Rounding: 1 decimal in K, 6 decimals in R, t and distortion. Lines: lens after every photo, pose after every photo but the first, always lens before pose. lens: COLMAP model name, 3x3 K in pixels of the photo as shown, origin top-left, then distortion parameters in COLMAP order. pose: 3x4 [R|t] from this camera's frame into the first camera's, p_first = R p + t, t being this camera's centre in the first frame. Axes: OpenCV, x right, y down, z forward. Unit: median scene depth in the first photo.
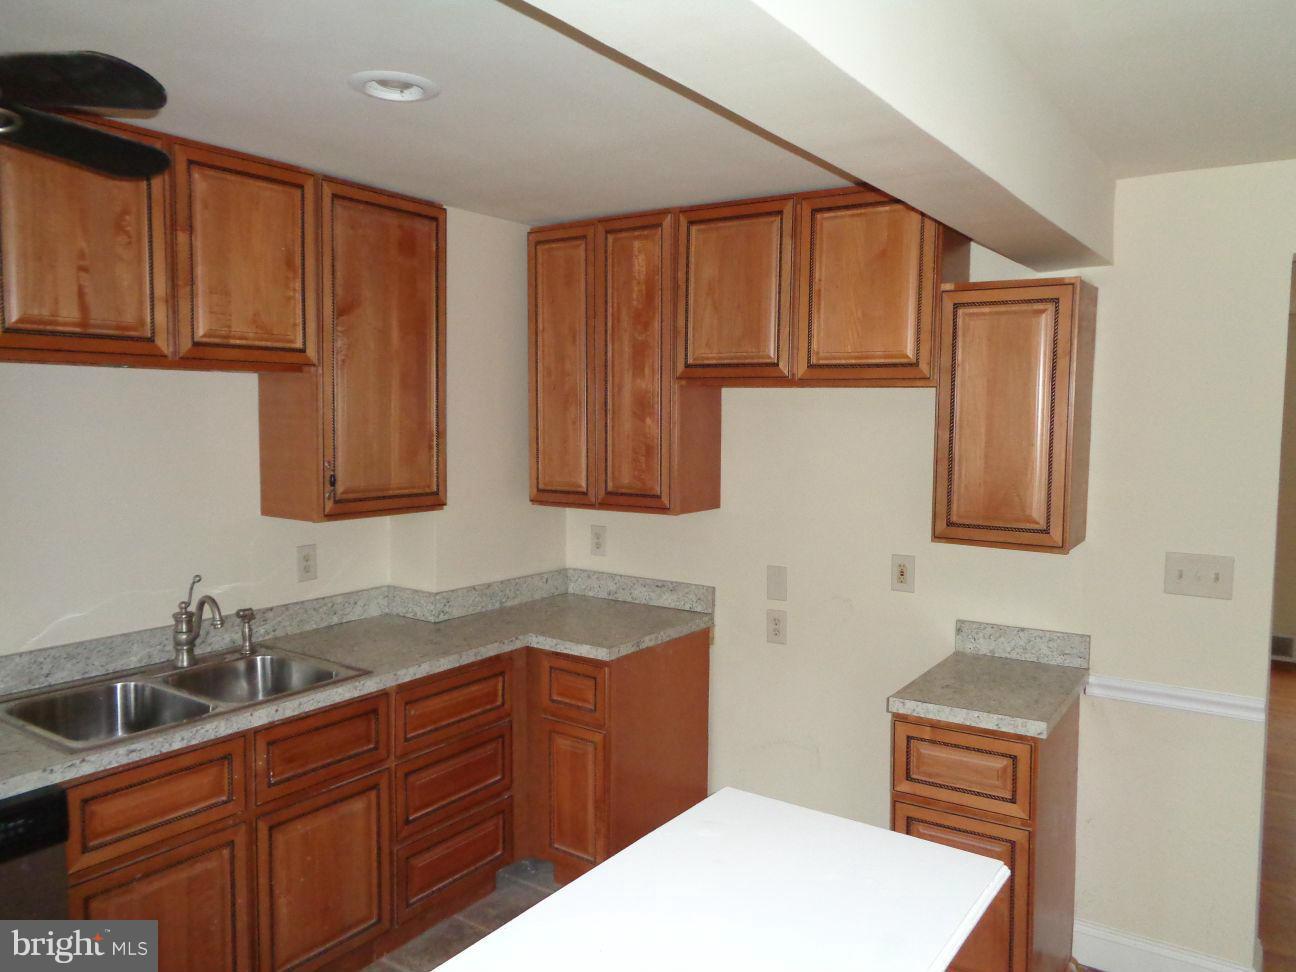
lens RADIAL K [[976.7, 0, 648.0], [0, 976.7, 486.0], [0, 0, 1]] dist [0.000606, 0.003277]
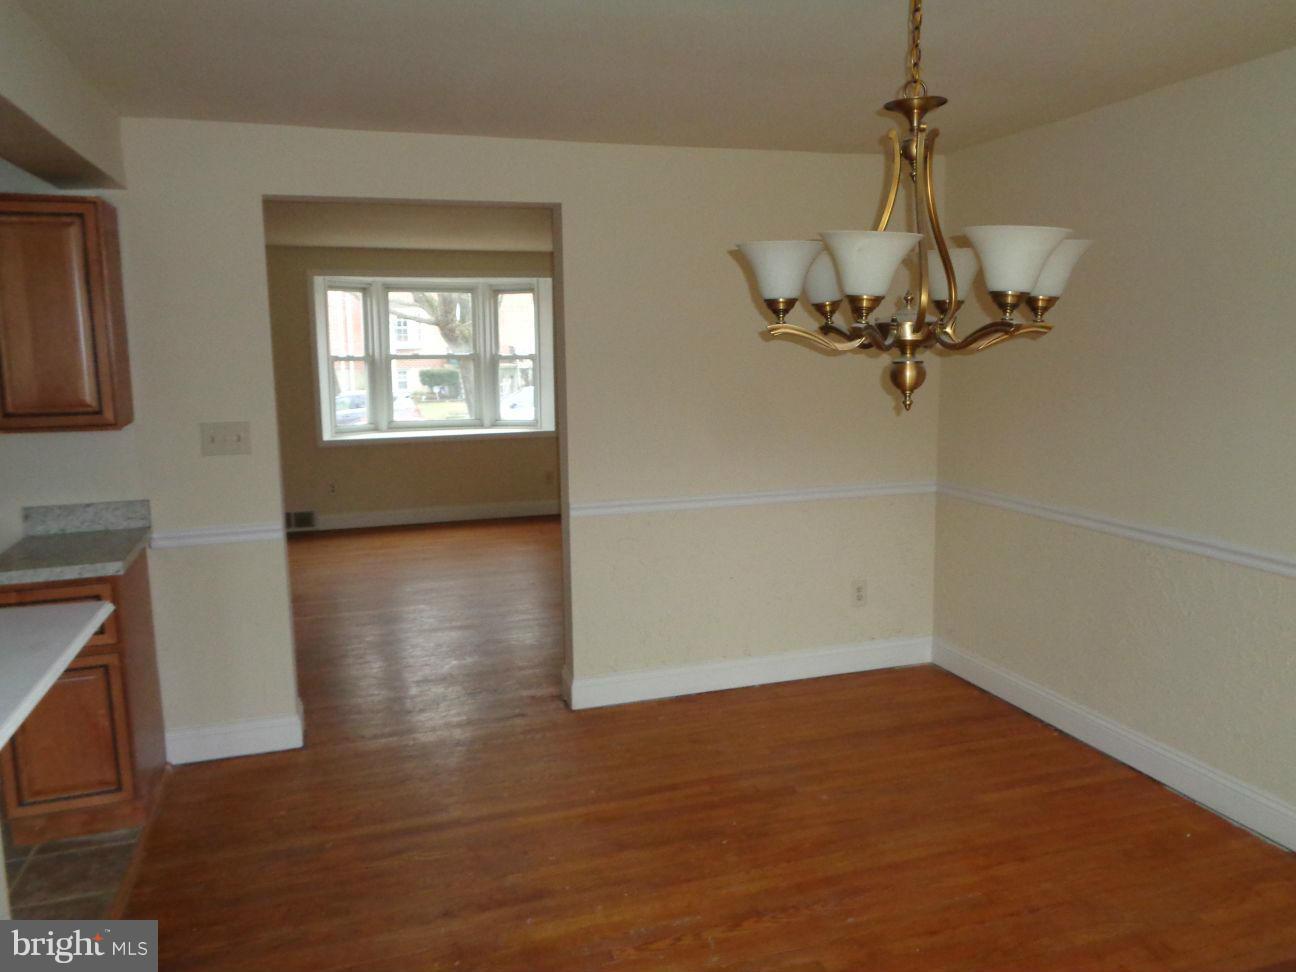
lens RADIAL K [[976.7, 0, 648.0], [0, 976.7, 486.0], [0, 0, 1]] dist [0.000606, 0.003277]
pose [[0.609090, -0.135443, 0.781450, -0.128647], [0.076376, 0.990747, 0.112189, 0.052098], [-0.789415, -0.008650, 0.613799, -0.261552]]
